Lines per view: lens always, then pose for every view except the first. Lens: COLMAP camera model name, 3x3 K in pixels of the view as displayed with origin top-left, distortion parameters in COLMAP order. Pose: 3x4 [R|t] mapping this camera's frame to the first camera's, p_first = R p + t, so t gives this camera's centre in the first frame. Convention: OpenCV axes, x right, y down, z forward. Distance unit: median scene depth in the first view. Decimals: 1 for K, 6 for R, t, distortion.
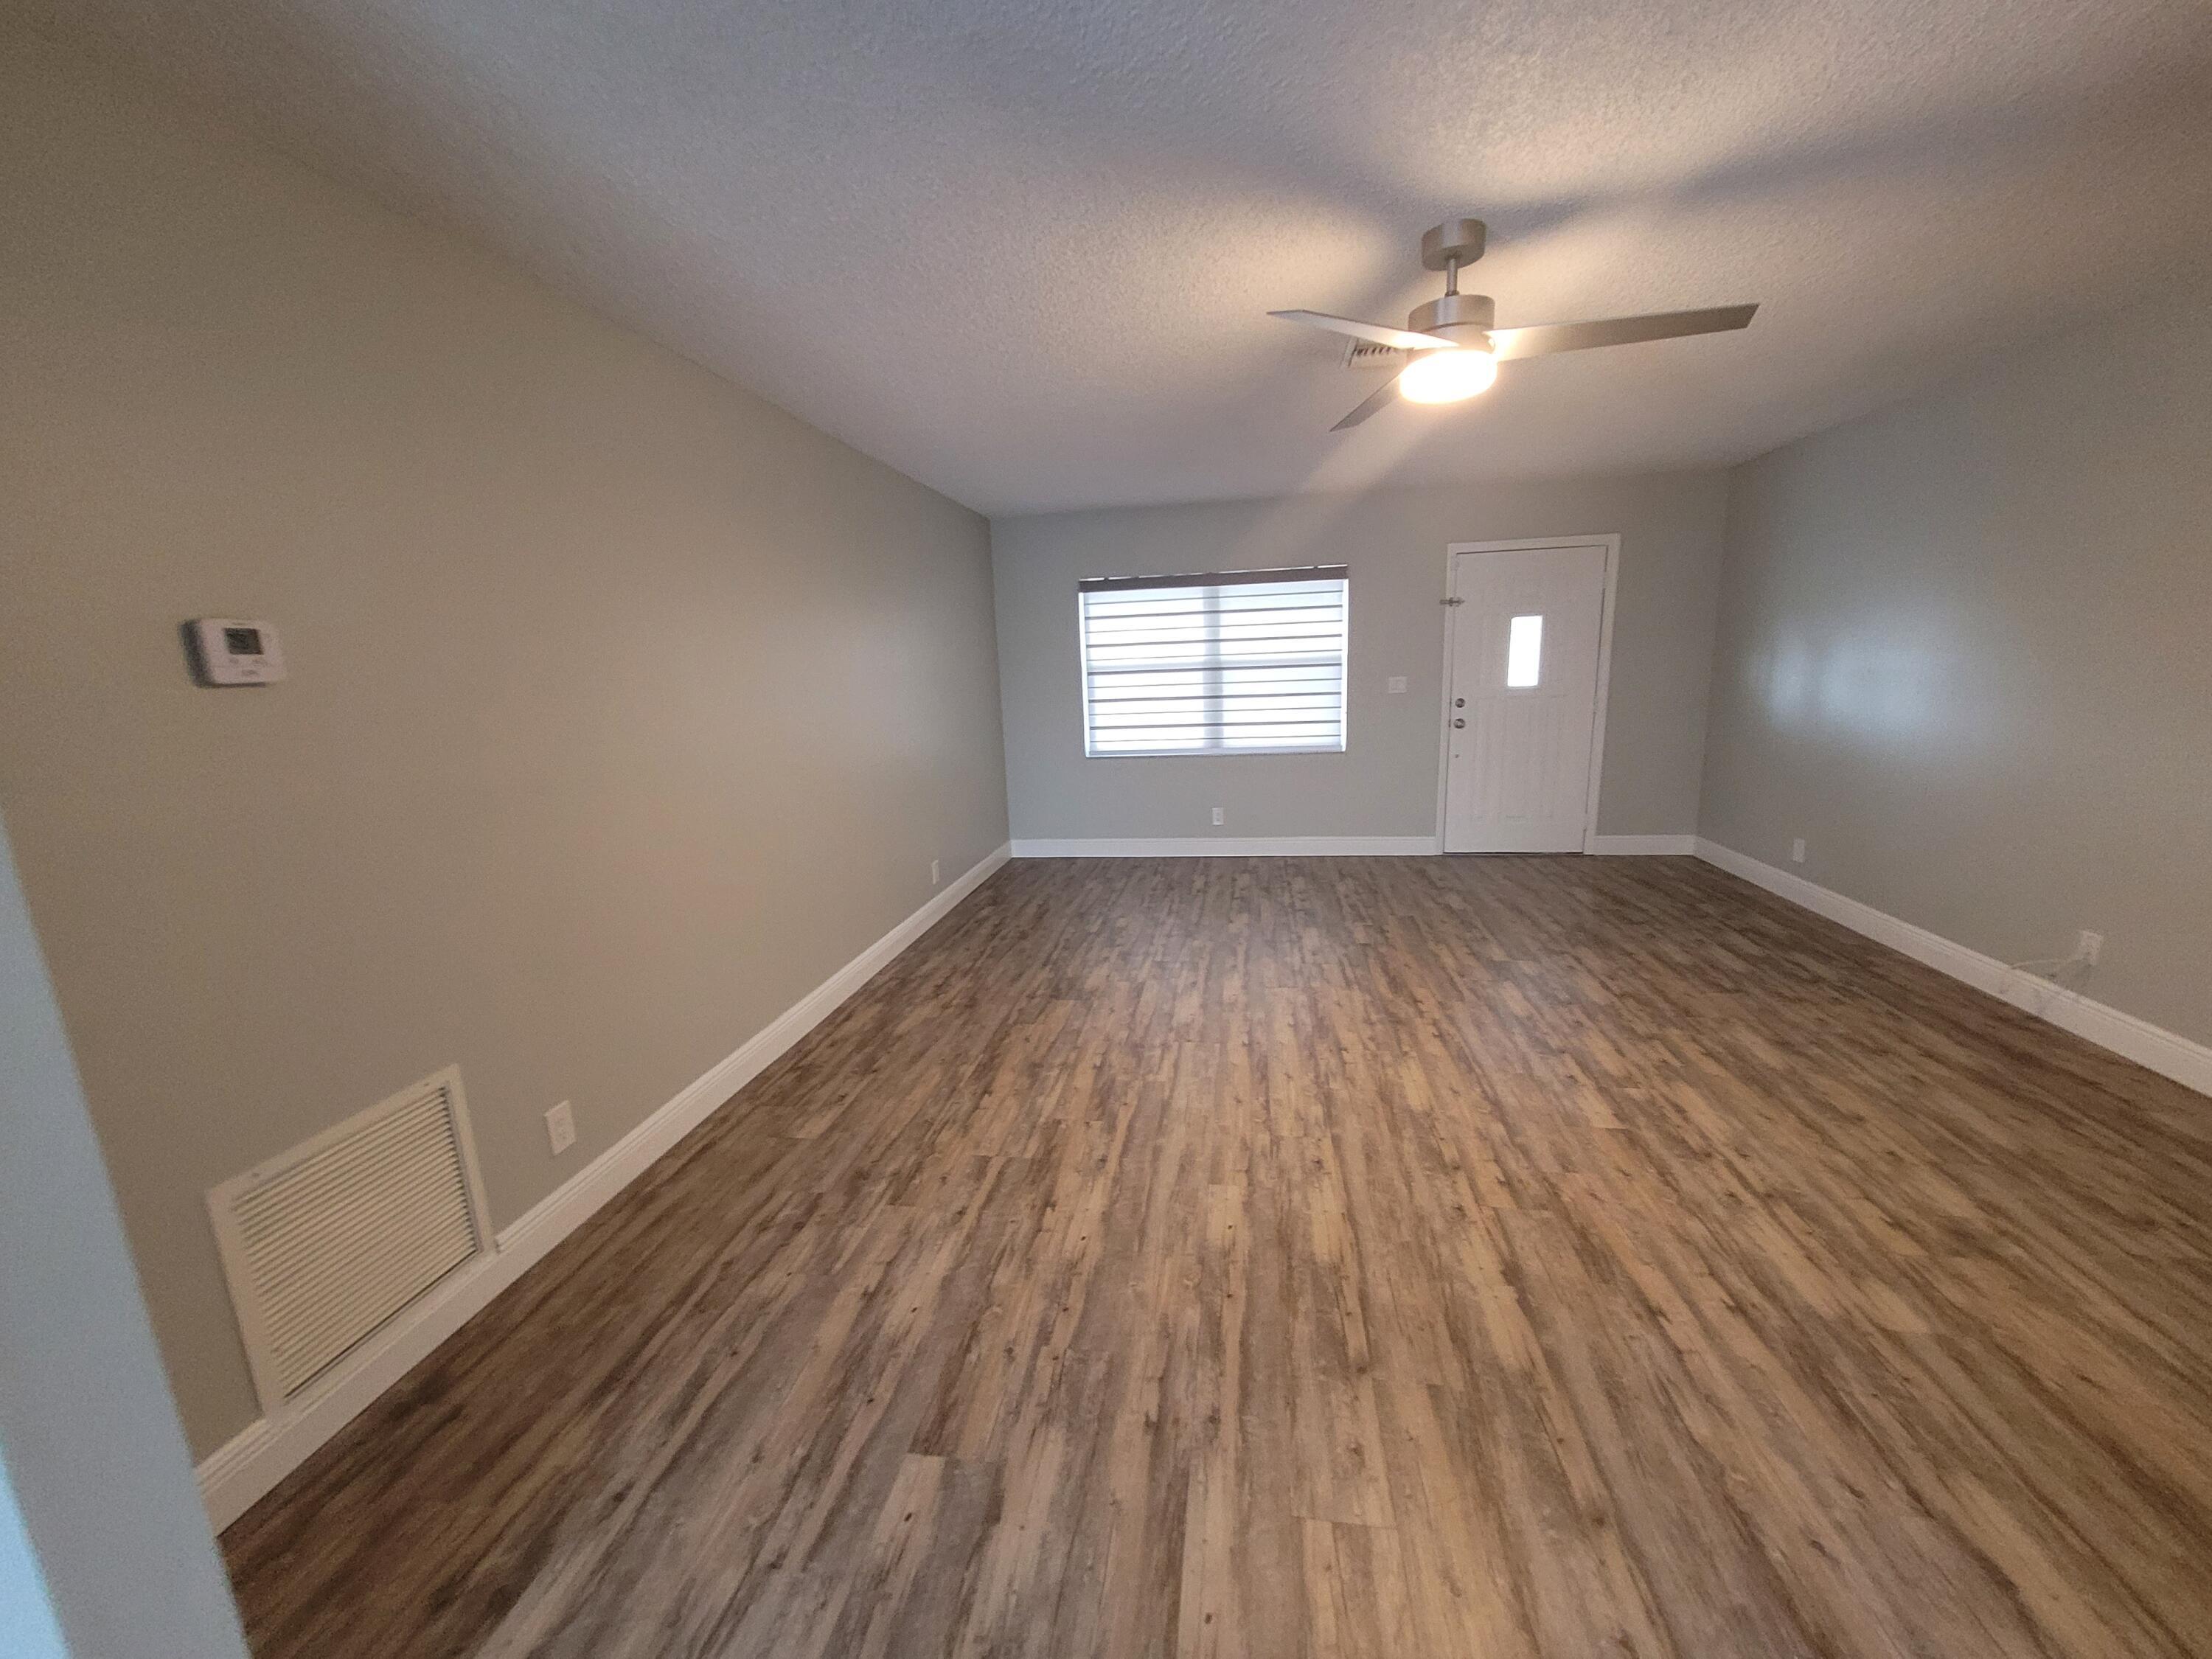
lens RADIAL K [[870.5, 0, 1105.6], [0, 870.5, 836.4], [0, 0, 1]] dist [0.001541, -0.000030]
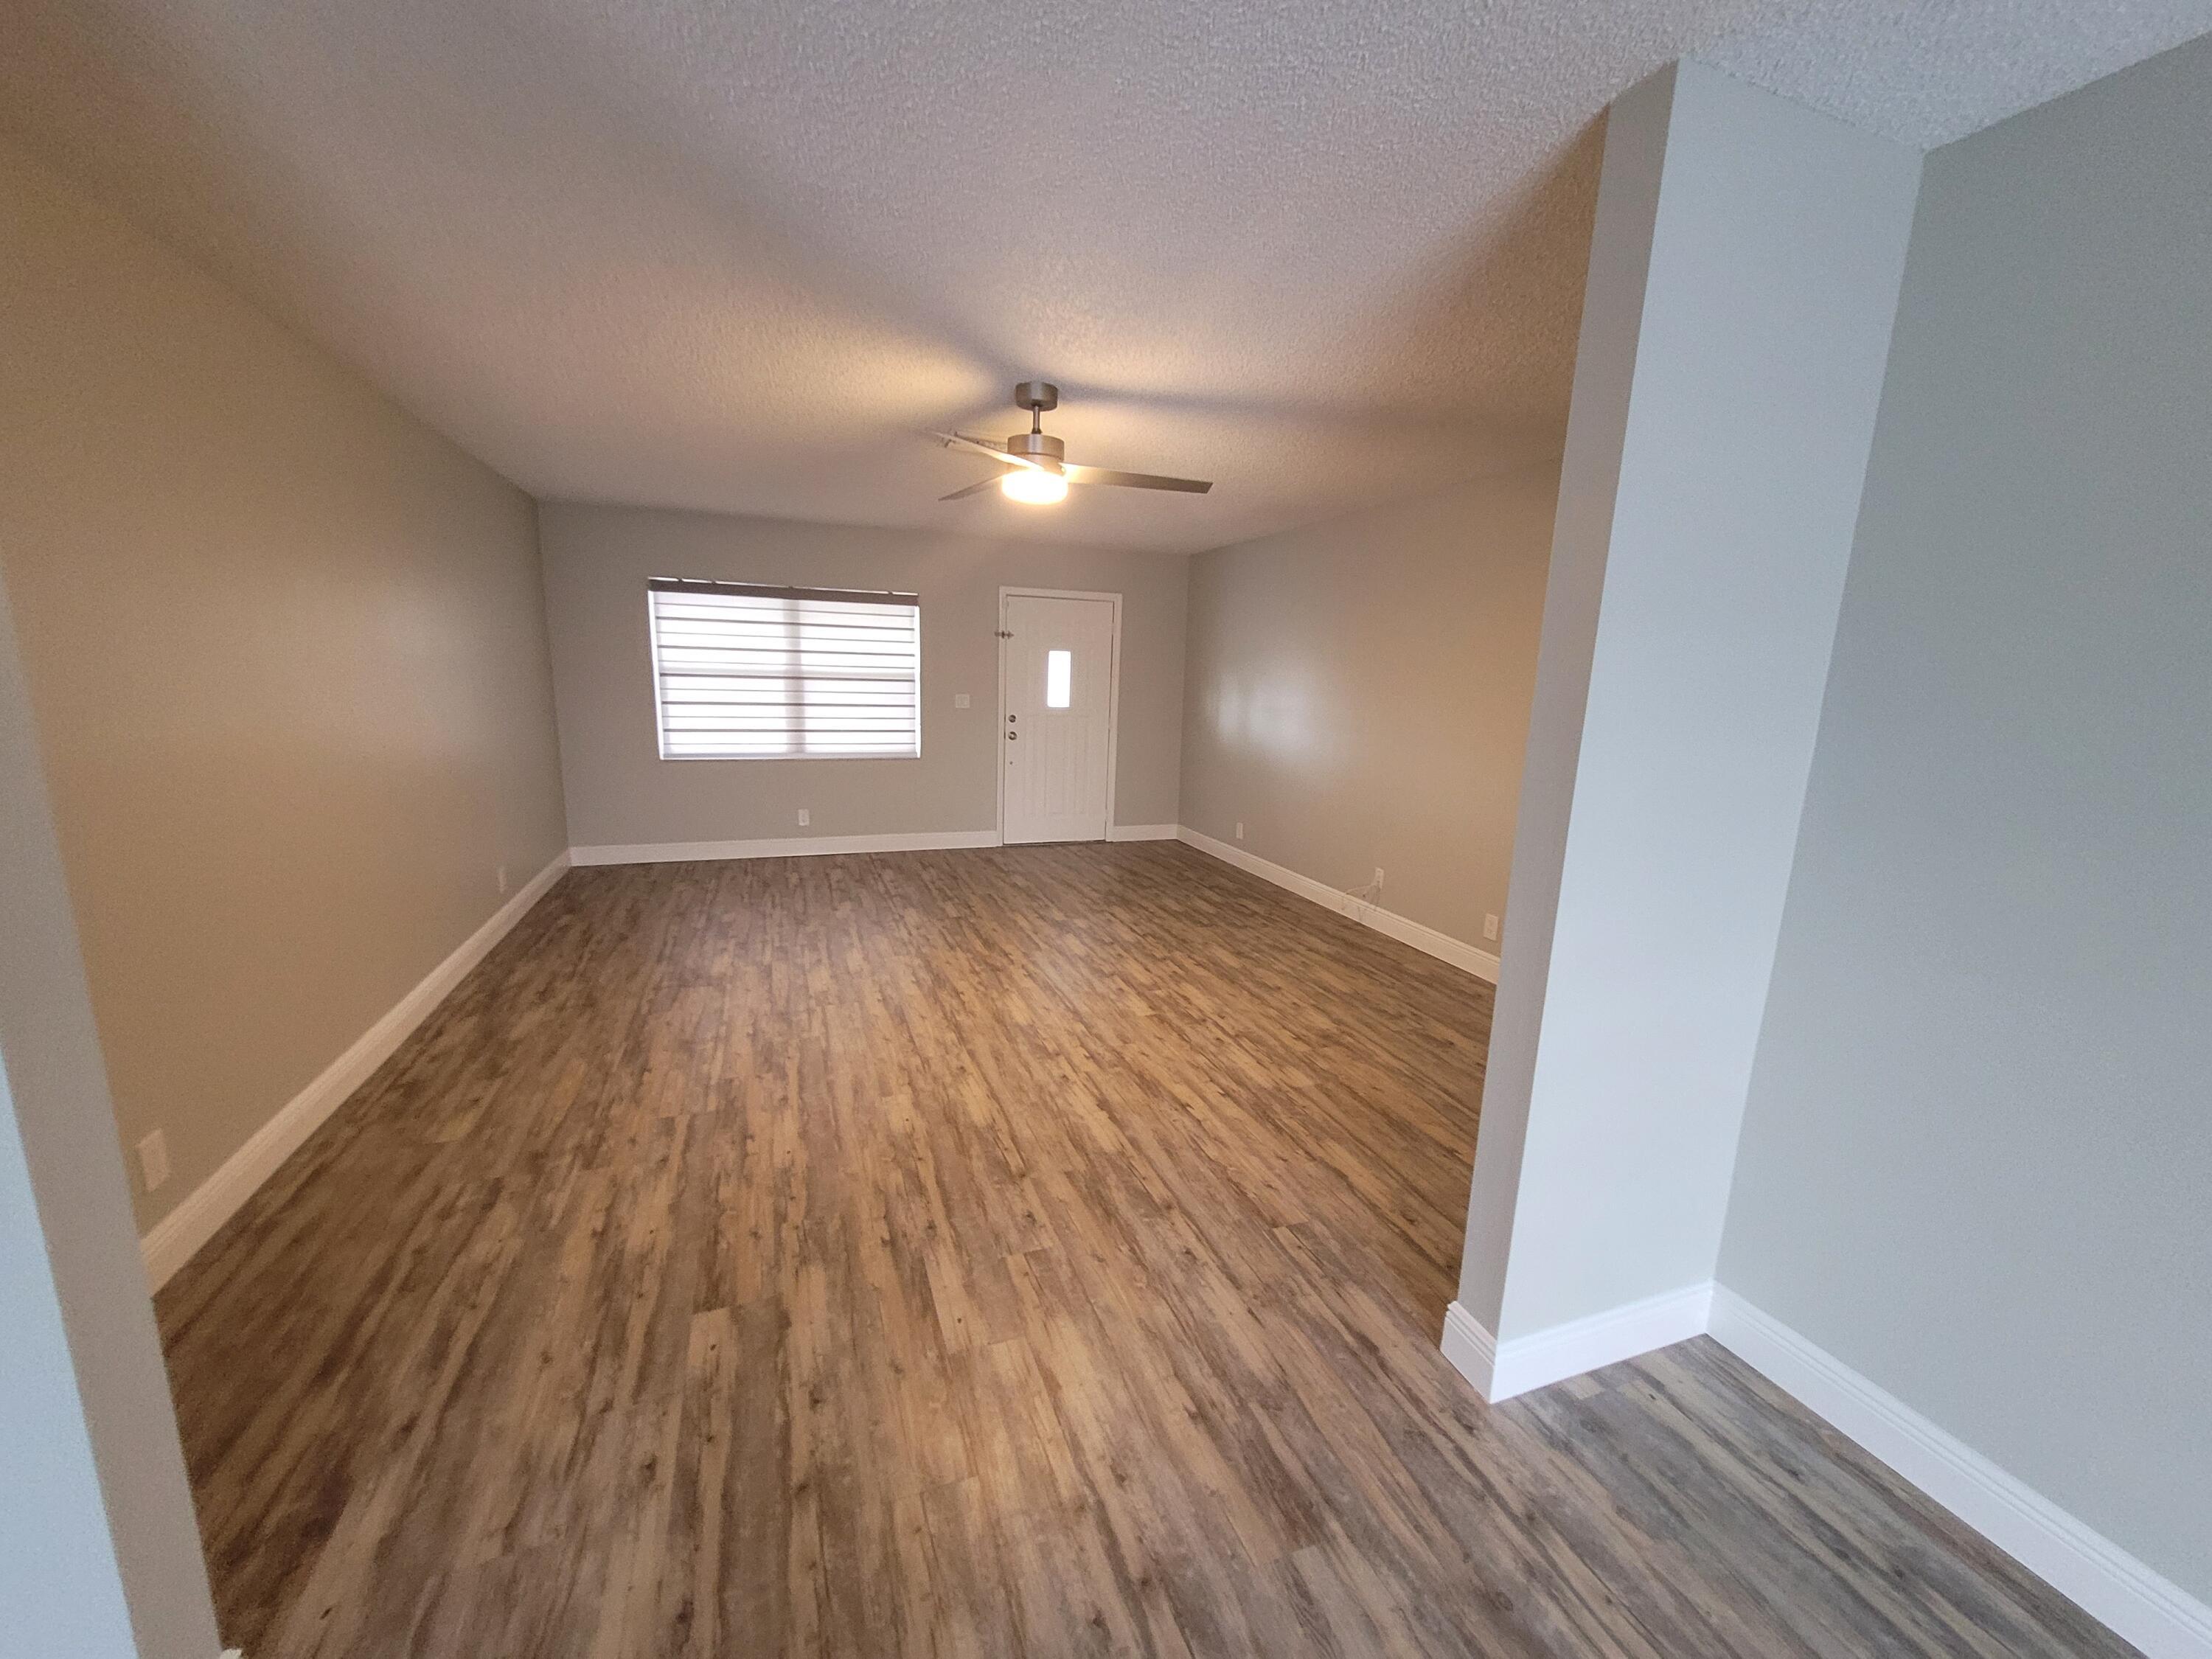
lens RADIAL K [[872.0, 0, 1106.0], [0, 872.0, 829.5], [0, 0, 1]] dist [0.003271, 0.000272]
pose [[0.864791, -0.025899, 0.501464, -0.207627], [0.036234, 0.999284, -0.010876, 0.039964], [-0.500824, 0.027575, 0.865110, -0.237453]]
